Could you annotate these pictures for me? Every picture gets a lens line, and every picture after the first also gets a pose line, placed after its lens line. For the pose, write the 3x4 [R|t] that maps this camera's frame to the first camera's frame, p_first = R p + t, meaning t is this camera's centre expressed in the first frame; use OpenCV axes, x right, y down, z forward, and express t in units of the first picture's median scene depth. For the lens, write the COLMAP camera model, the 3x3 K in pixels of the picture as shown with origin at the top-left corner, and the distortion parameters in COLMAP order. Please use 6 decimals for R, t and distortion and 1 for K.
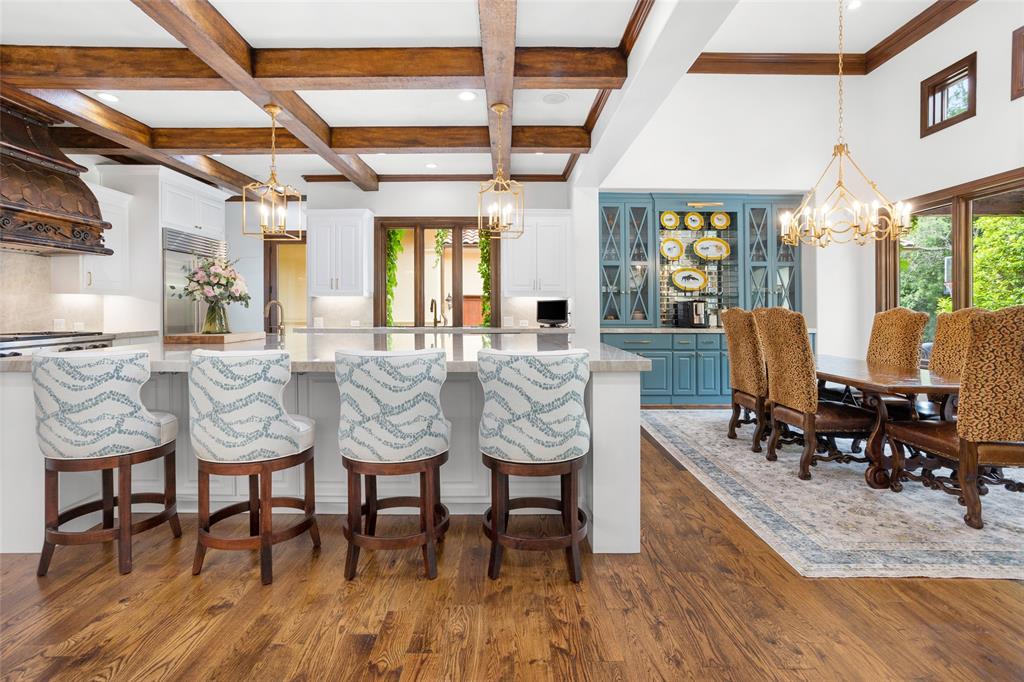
lens RADIAL K [[497.4, 0, 491.8], [0, 497.4, 308.3], [0, 0, 1]] dist [-0.034463, 0.015986]
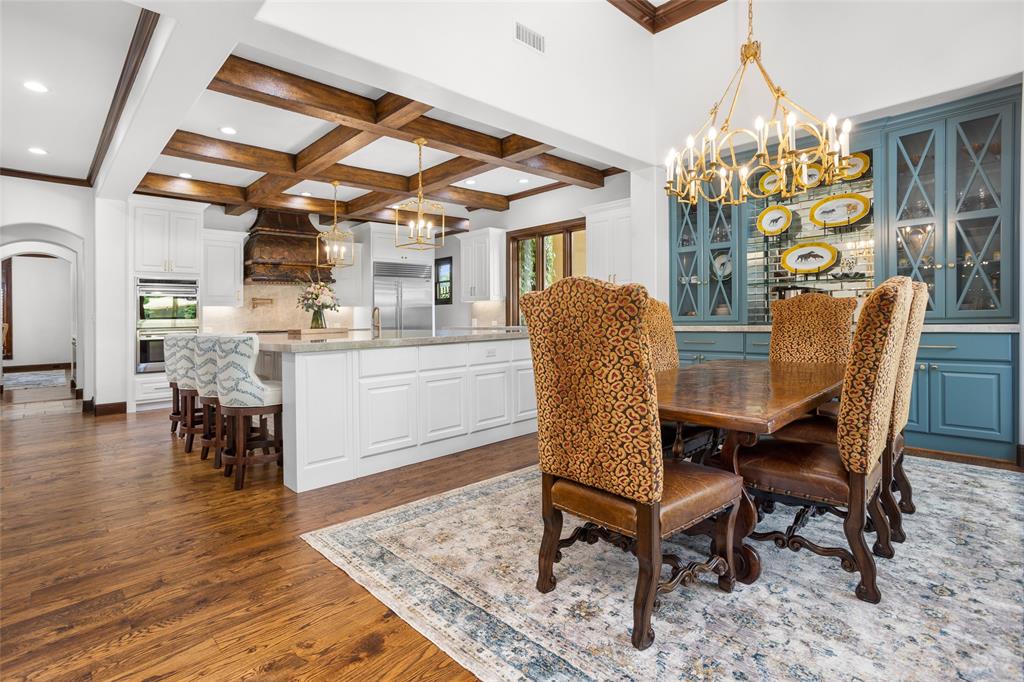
lens RADIAL K [[497.4, 0, 507.1], [0, 497.4, 302.7], [0, 0, 1]] dist [-0.034463, 0.015986]
pose [[0.692672, -0.039188, -0.720187, 0.873512], [0.025062, 0.999228, -0.030267, 0.025888], [0.720817, 0.002916, 0.693119, 0.266386]]
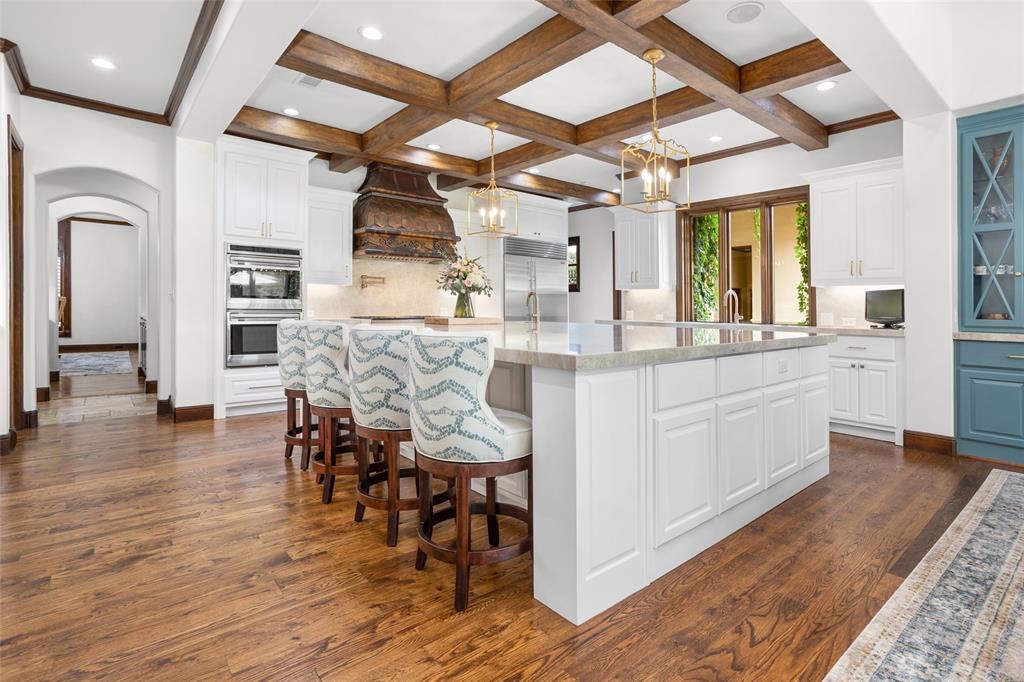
lens RADIAL K [[497.4, 0, 551.7], [0, 497.4, 309.0], [0, 0, 1]] dist [-0.034463, 0.015986]
pose [[0.681759, 0.009778, -0.731512, 0.422830], [-0.010780, 0.999936, 0.003319, 0.019260], [0.731498, 0.005622, 0.681821, 0.259786]]
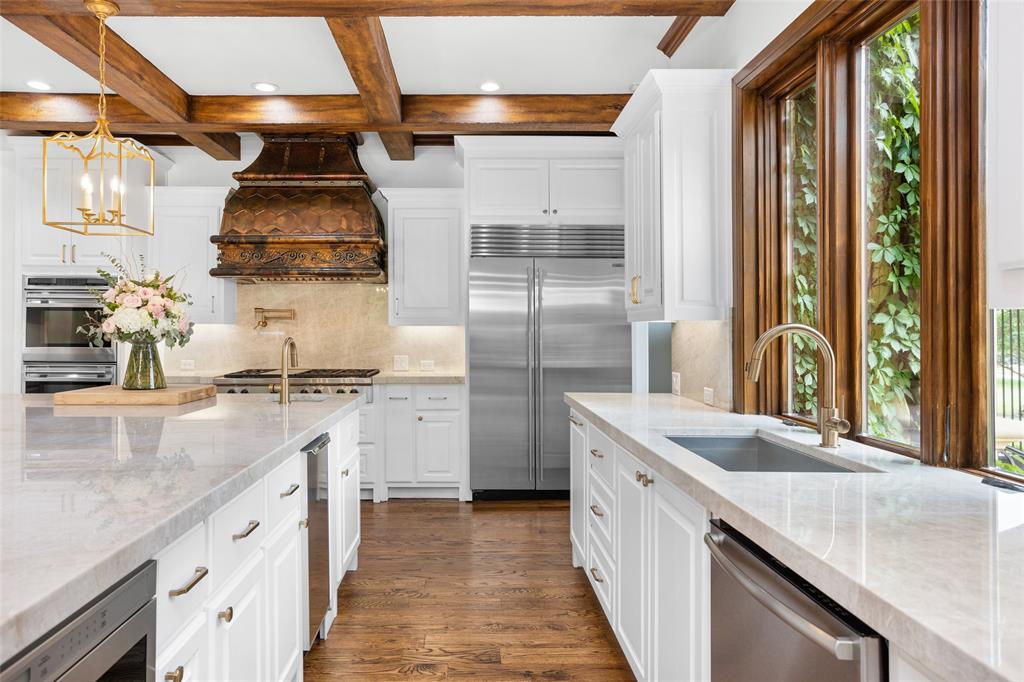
lens RADIAL K [[688.2, 0, 512.3], [0, 688.2, 332.4], [0, 0, 1]] dist [0.035424, 0.002168]
pose [[0.009473, -0.000015, -0.999955, 0.342476], [-0.001779, 0.999998, -0.000032, -0.019842], [0.999954, 0.001779, 0.009473, 1.268391]]
